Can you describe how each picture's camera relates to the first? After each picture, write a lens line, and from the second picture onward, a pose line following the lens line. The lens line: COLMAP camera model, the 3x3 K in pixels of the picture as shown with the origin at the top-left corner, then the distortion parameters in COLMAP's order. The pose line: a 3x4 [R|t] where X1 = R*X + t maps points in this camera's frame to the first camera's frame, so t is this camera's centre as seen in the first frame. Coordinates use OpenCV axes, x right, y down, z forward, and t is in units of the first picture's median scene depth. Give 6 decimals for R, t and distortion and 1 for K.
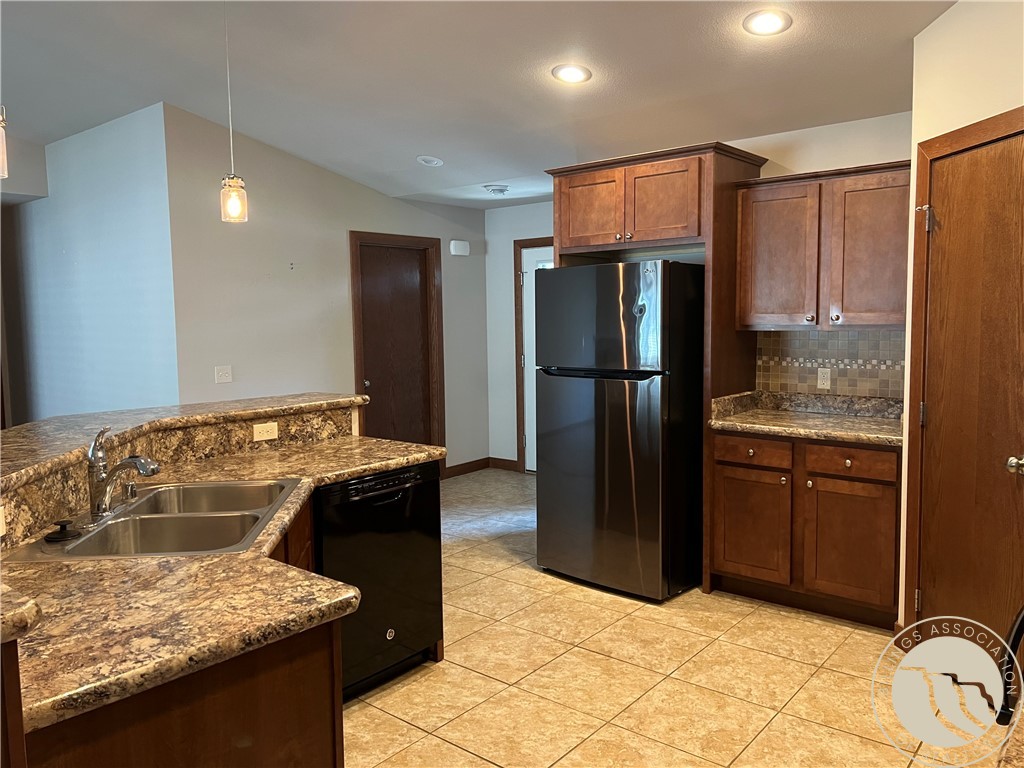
lens RADIAL K [[767.6, 0, 508.8], [0, 767.6, 379.5], [0, 0, 1]] dist [0.071181, -0.091656]
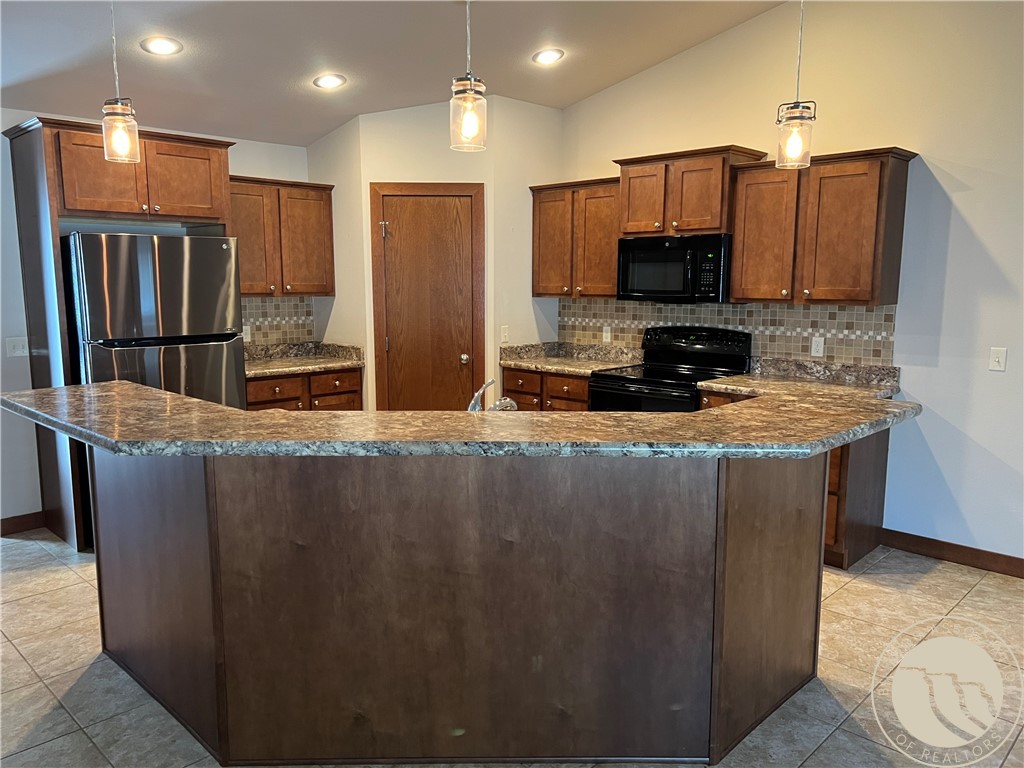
lens RADIAL K [[767.6, 0, 505.8], [0, 767.6, 392.5], [0, 0, 1]] dist [0.071181, -0.091656]
pose [[0.082327, -0.134621, 0.987471, -0.925864], [0.080853, 0.988471, 0.128016, -0.037646], [-0.993320, 0.069301, 0.092262, 0.473408]]
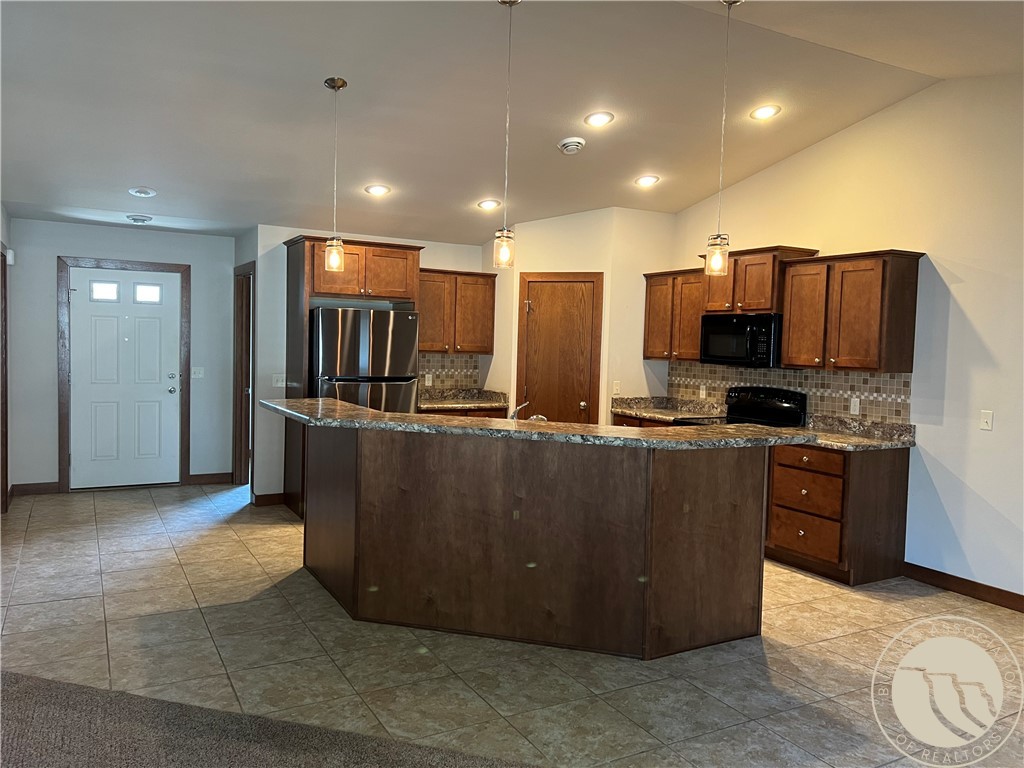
lens RADIAL K [[767.6, 0, 514.1], [0, 767.6, 382.2], [0, 0, 1]] dist [0.071181, -0.091656]
pose [[0.357476, -0.024501, 0.933601, -1.266283], [0.044923, 0.998950, 0.009015, -0.003630], [-0.932841, 0.038717, 0.358202, 0.183956]]
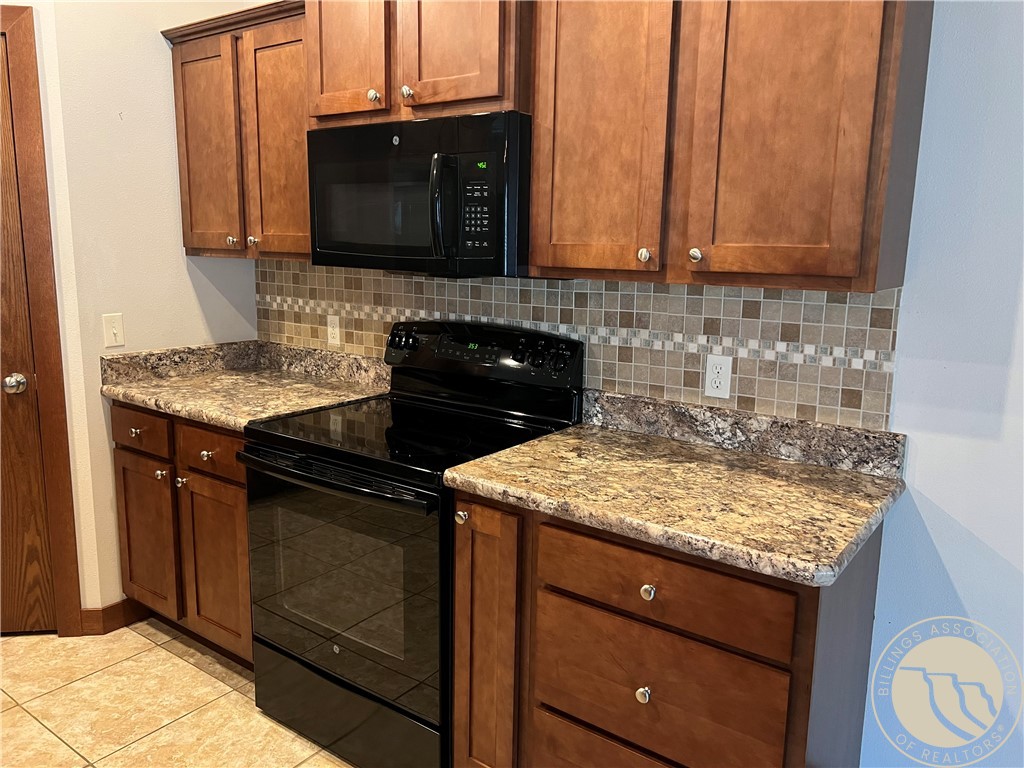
lens RADIAL K [[767.6, 0, 512.9], [0, 767.6, 375.5], [0, 0, 1]] dist [0.071181, -0.091656]
pose [[-0.056568, -0.158483, 0.985740, -0.240877], [0.065687, 0.984591, 0.162068, -0.013594], [-0.996236, 0.073919, -0.045285, 0.274822]]
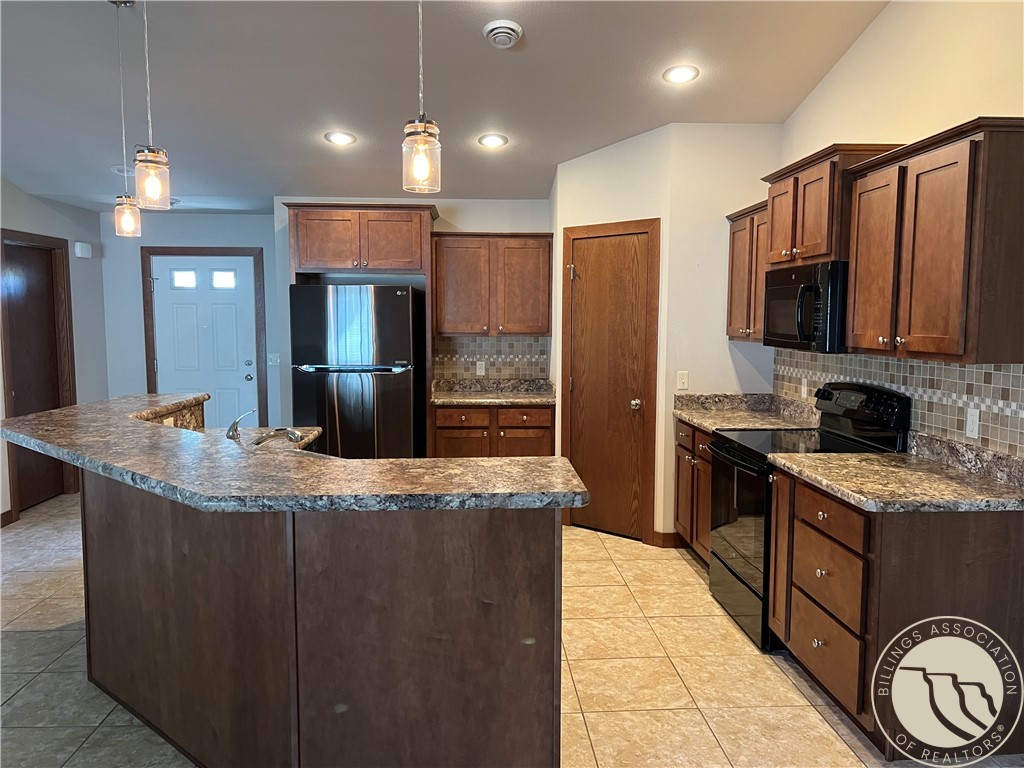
lens RADIAL K [[767.6, 0, 515.2], [0, 767.6, 389.1], [0, 0, 1]] dist [0.071181, -0.091656]
pose [[0.734143, -0.047094, 0.677360, -0.587899], [0.043818, 0.998798, 0.021951, 0.010112], [-0.677580, 0.013566, 0.735324, -0.147039]]
